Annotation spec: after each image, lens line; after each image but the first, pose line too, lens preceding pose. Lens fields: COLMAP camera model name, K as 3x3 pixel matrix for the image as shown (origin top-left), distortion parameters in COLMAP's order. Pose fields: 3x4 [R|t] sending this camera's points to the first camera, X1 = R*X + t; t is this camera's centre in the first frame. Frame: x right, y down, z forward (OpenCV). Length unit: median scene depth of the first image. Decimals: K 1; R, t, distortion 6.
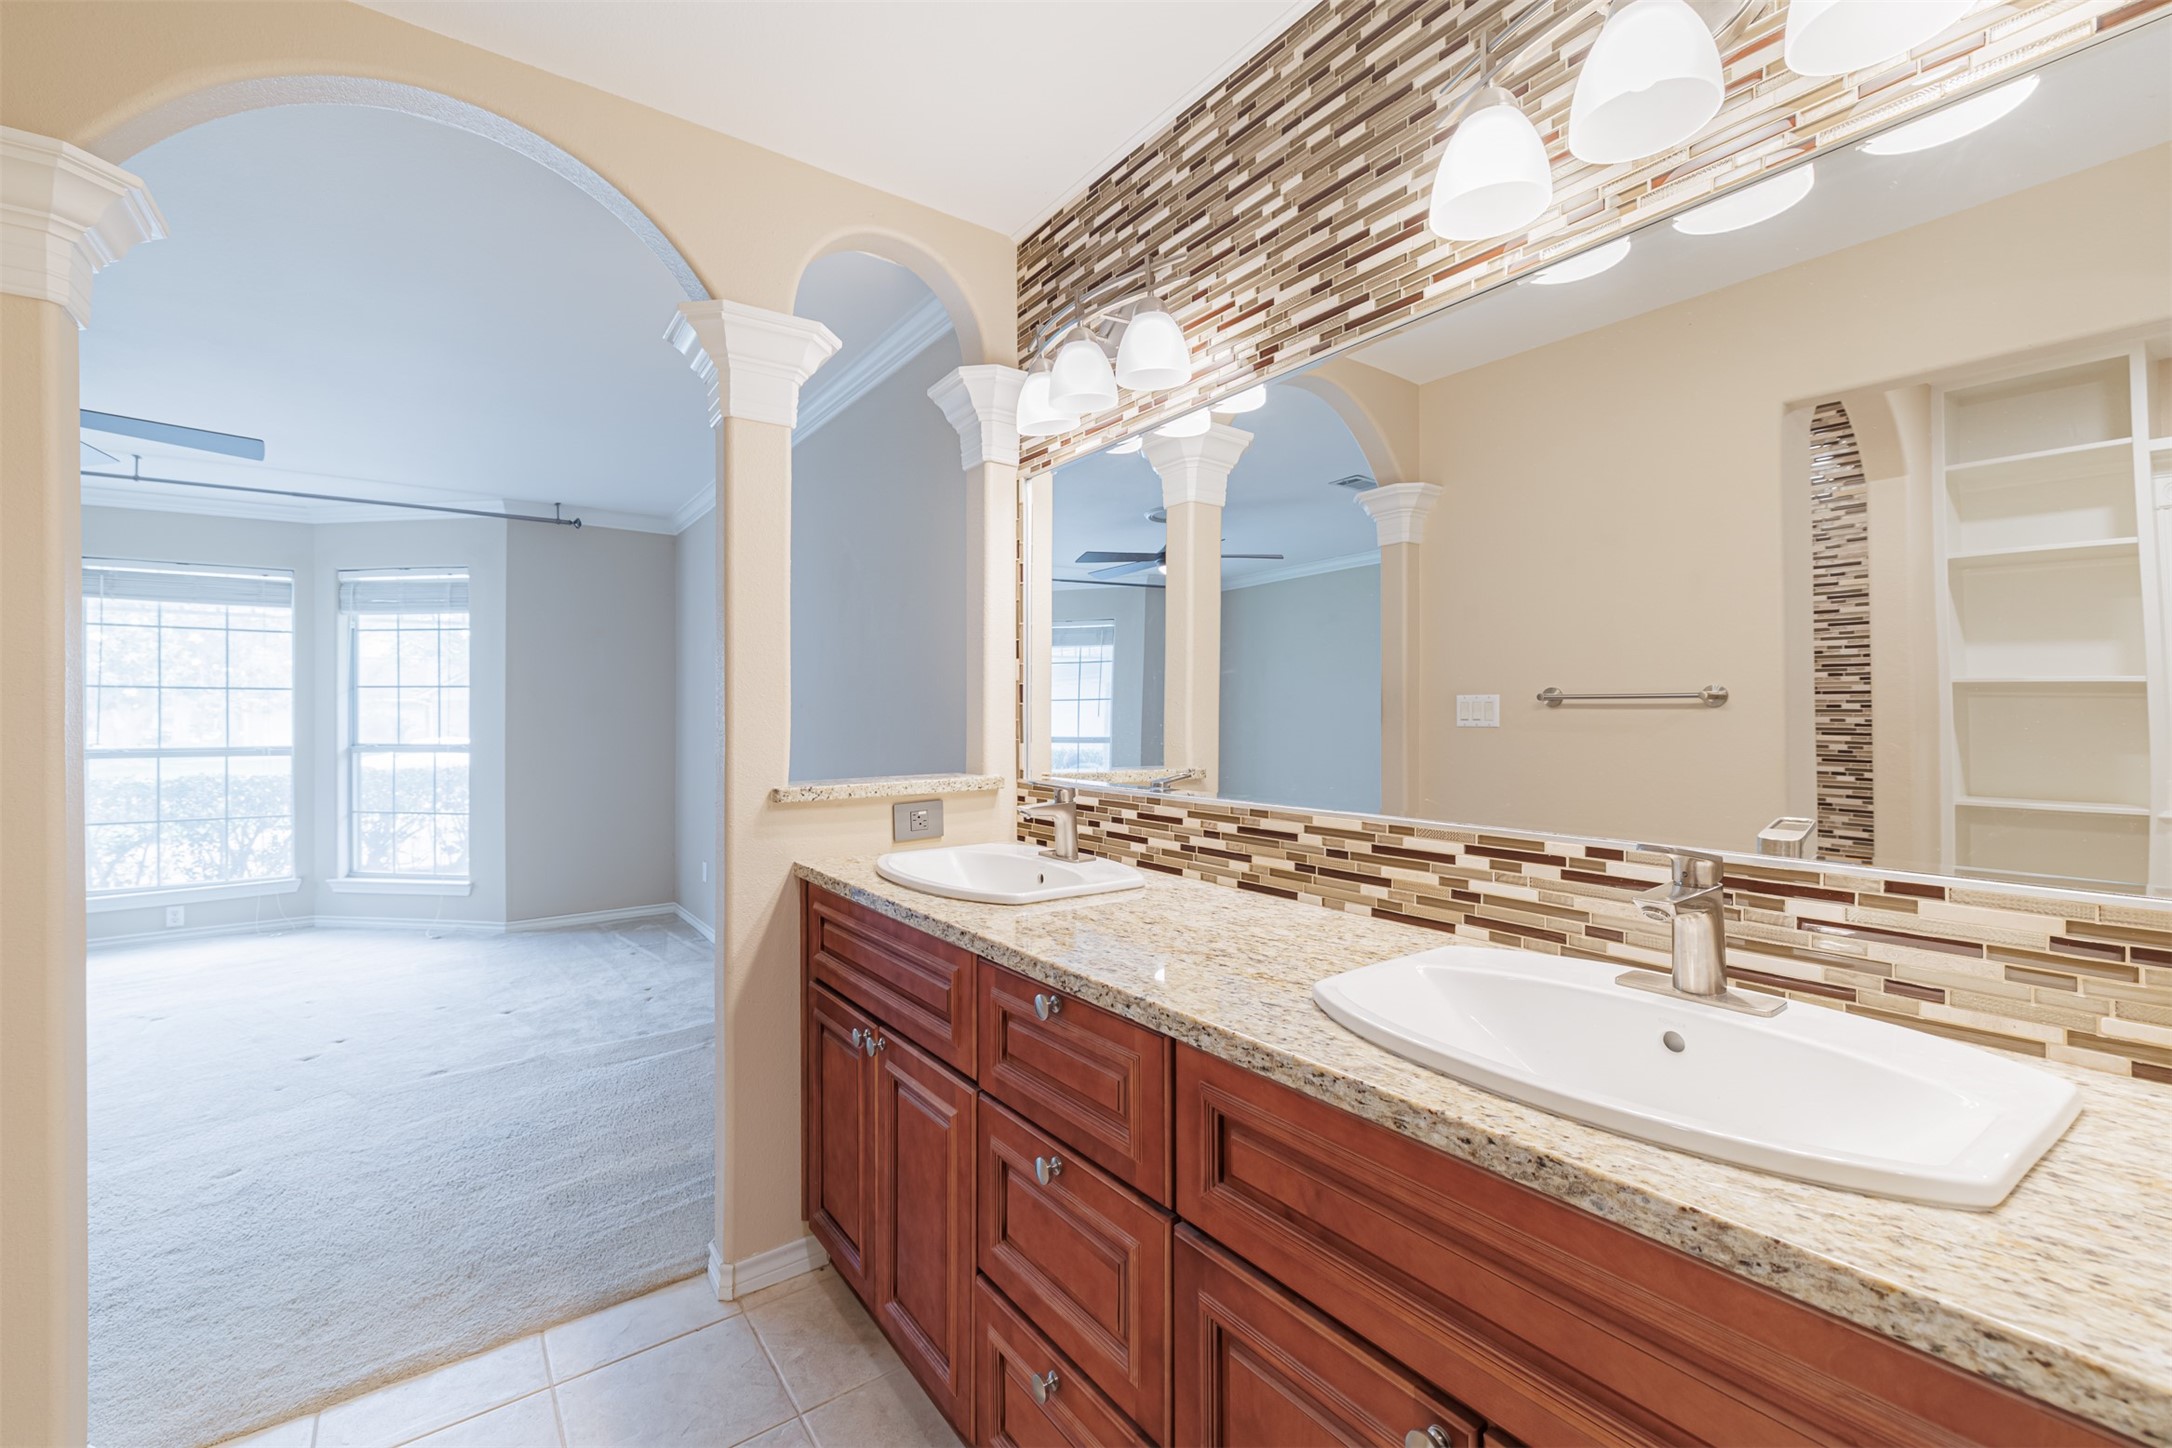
lens RADIAL K [[903.2, 0, 1092.5], [0, 903.2, 717.6], [0, 0, 1]] dist [0.009994, 0.000033]
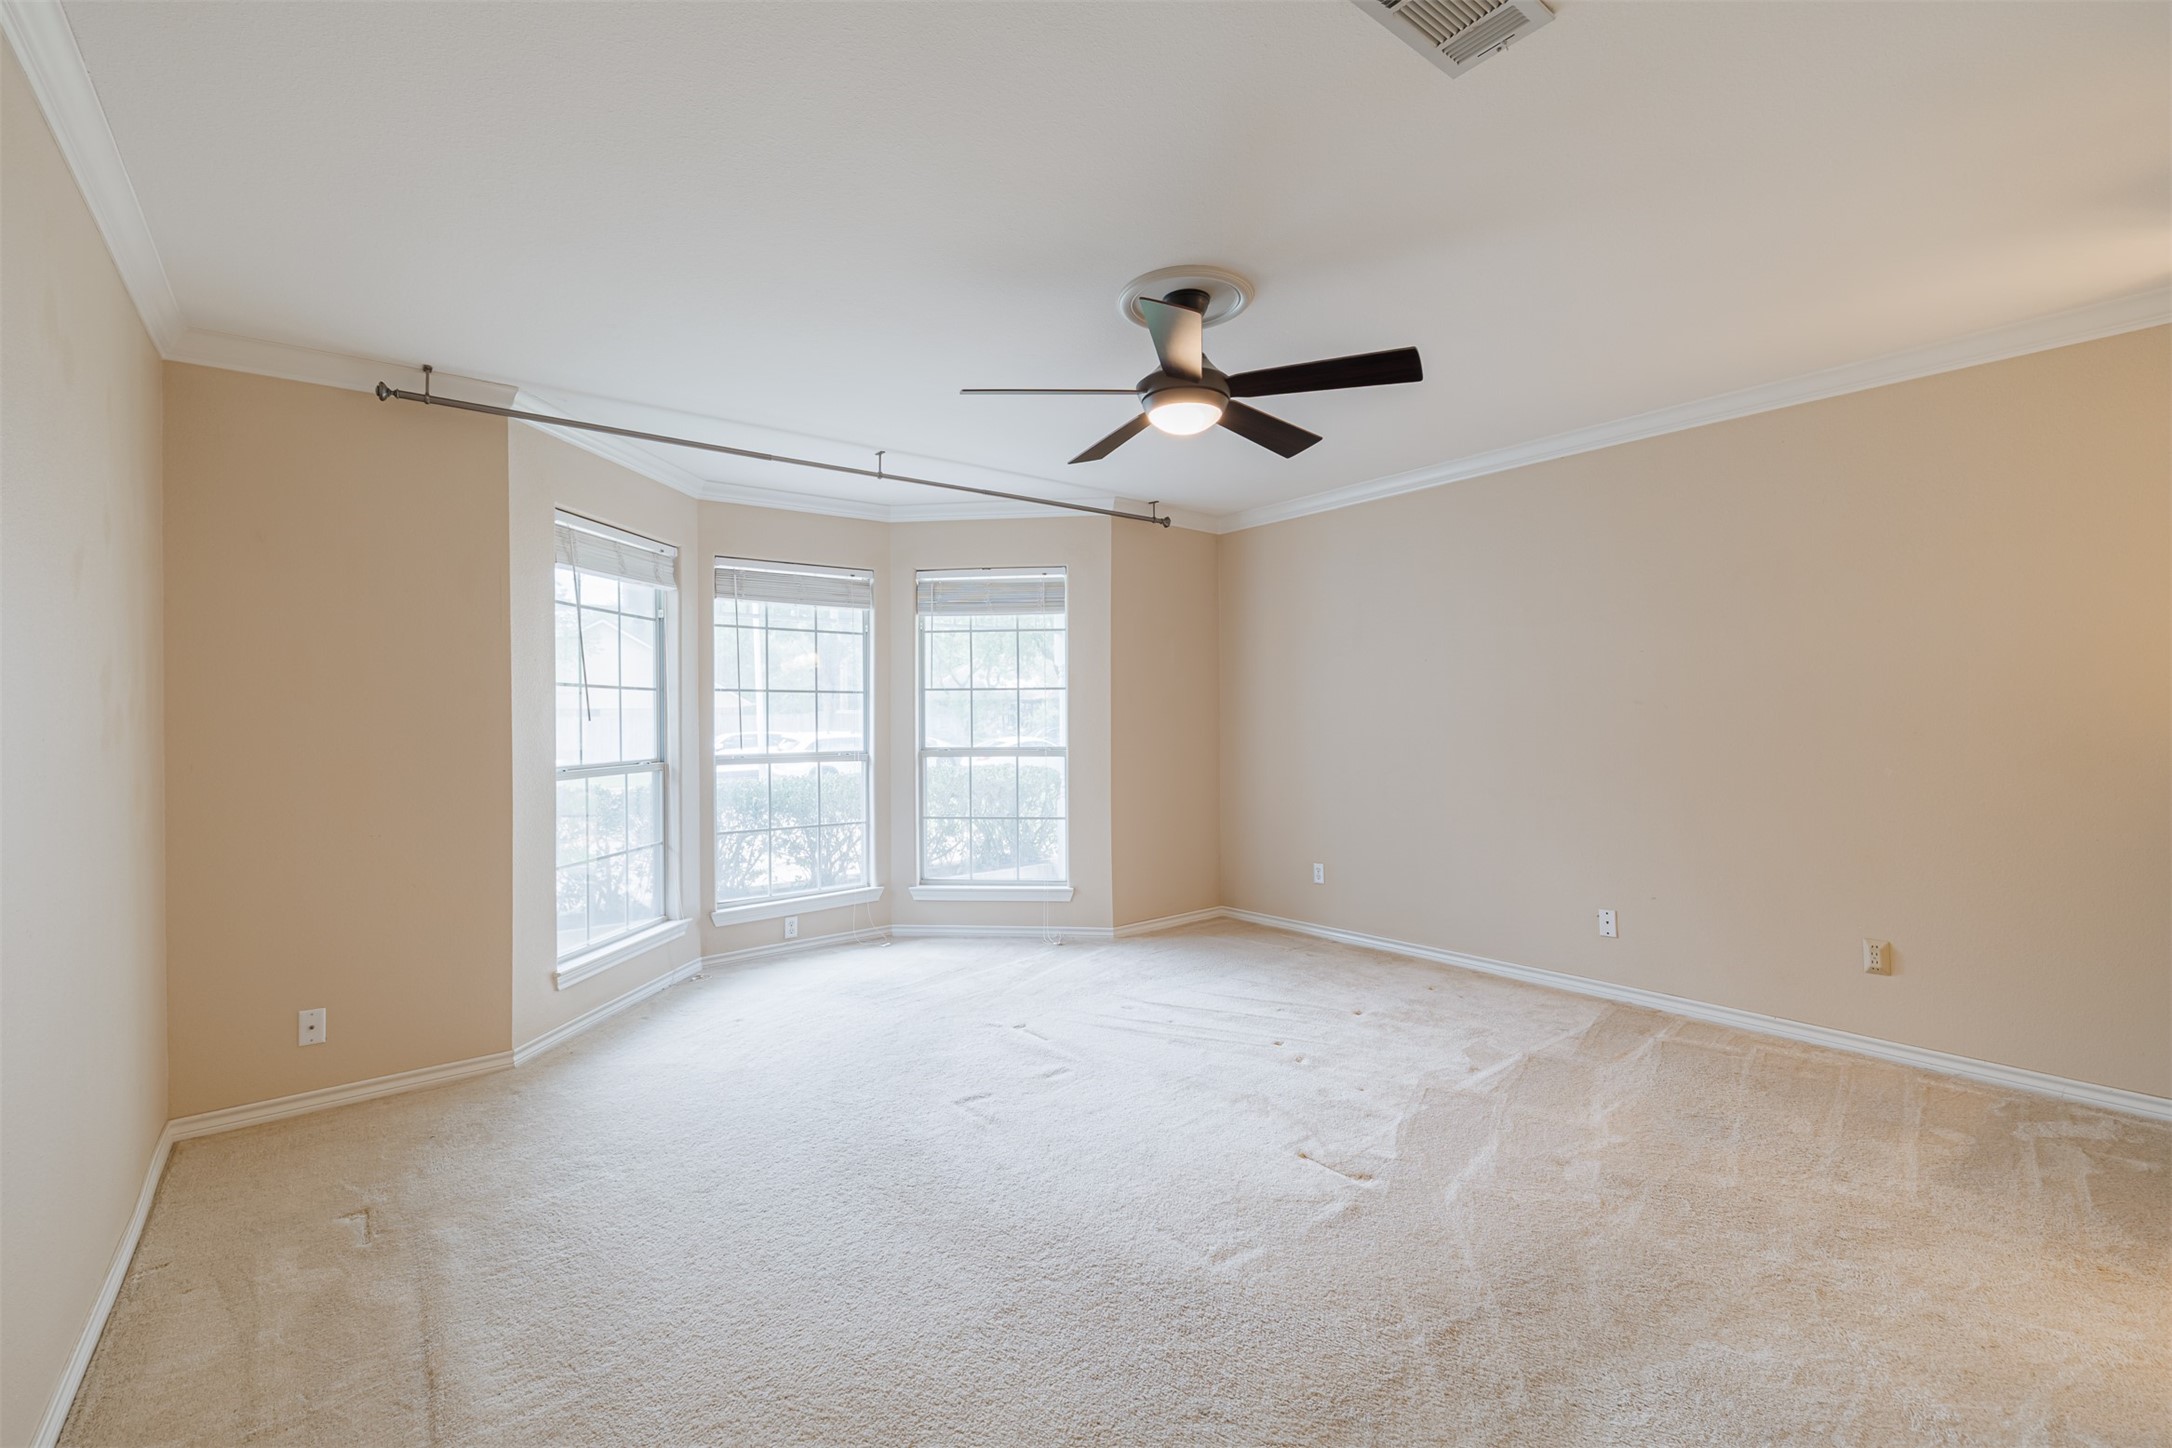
lens RADIAL K [[915.0, 0, 1082.7], [0, 915.0, 717.6], [0, 0, 1]] dist [0.000776, -0.000243]
pose [[0.998821, -0.008989, 0.047698, -0.714694], [0.009350, 0.999929, -0.007362, 0.005083], [-0.047628, 0.007799, 0.998835, 0.011927]]
